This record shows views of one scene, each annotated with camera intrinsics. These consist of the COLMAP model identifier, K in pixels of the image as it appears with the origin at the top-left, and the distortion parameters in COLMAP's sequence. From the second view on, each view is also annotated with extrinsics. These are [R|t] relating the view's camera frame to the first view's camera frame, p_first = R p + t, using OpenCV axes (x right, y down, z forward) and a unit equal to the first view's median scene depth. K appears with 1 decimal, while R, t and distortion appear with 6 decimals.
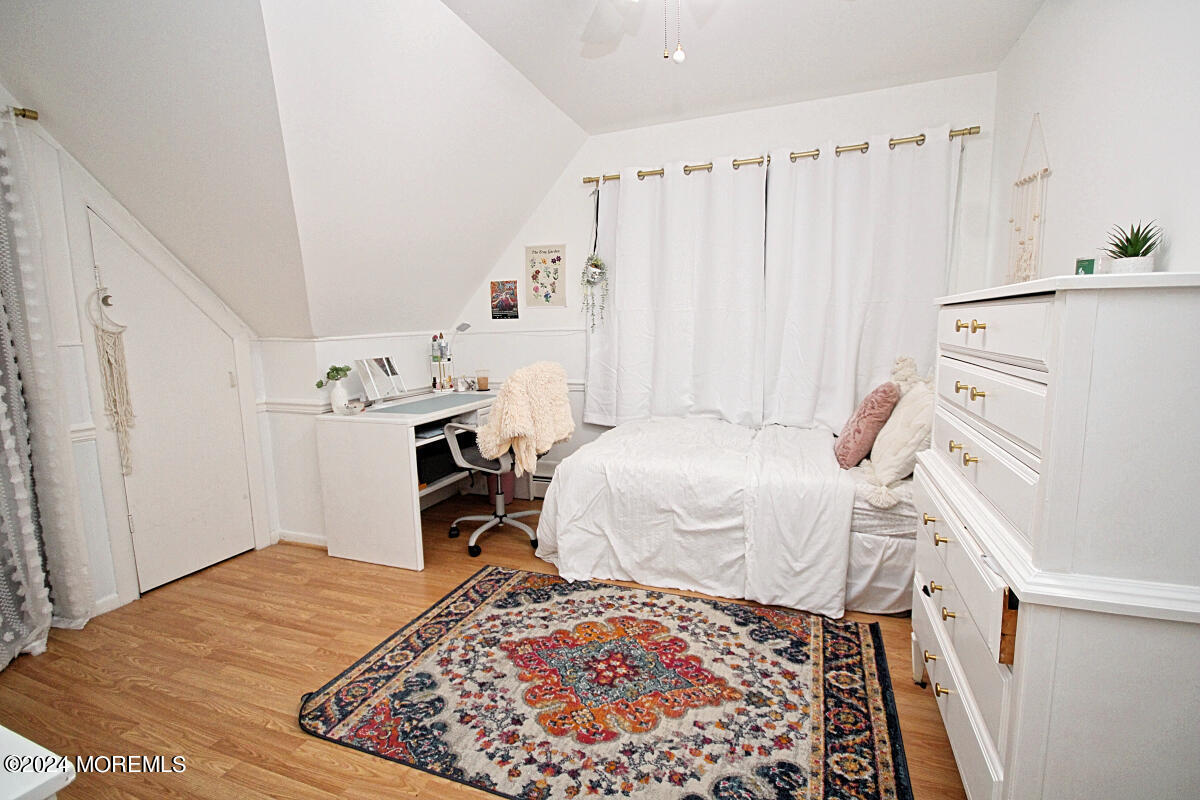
lens RADIAL K [[604.8, 0, 619.8], [0, 604.8, 401.4], [0, 0, 1]] dist [0.000339, 0.000201]
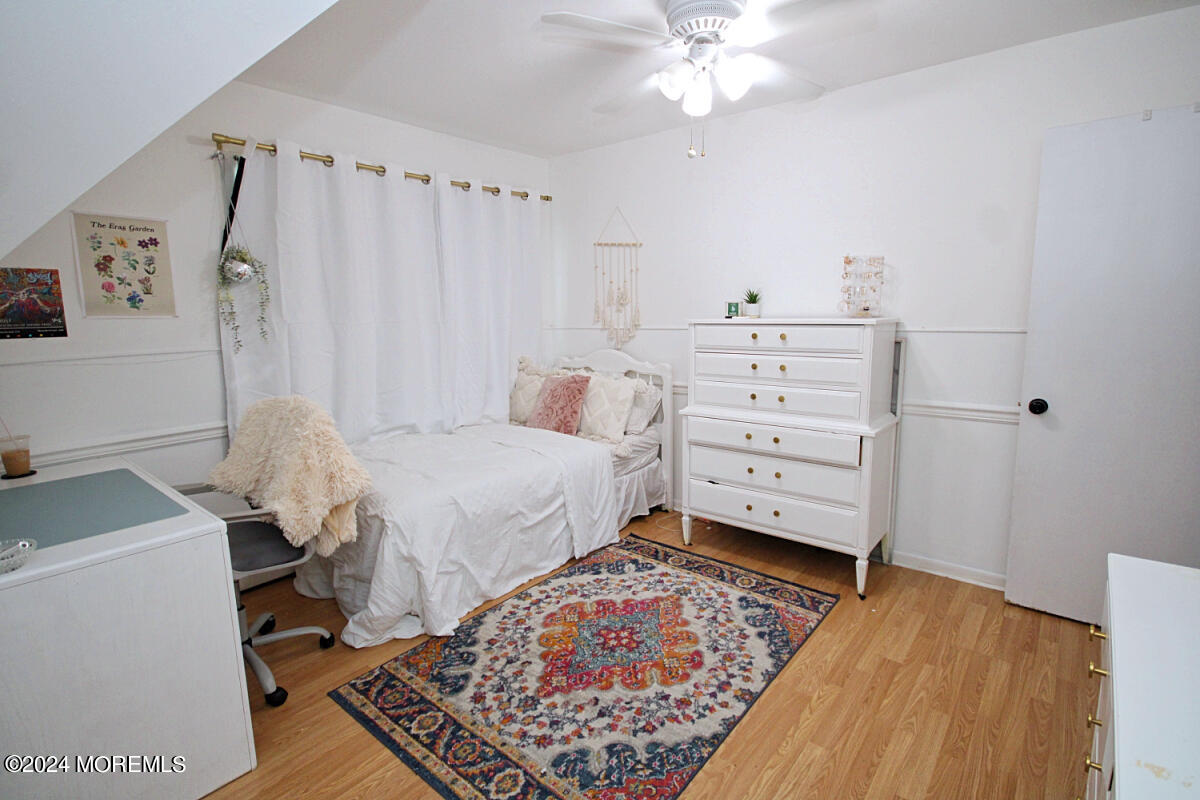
lens RADIAL K [[604.8, 0, 619.8], [0, 604.8, 401.4], [0, 0, 1]] dist [0.000339, 0.000201]
pose [[0.253592, -0.134997, 0.957845, -0.946861], [0.127176, 0.986271, 0.105333, -0.114288], [-0.958915, 0.095103, 0.267278, 0.574826]]
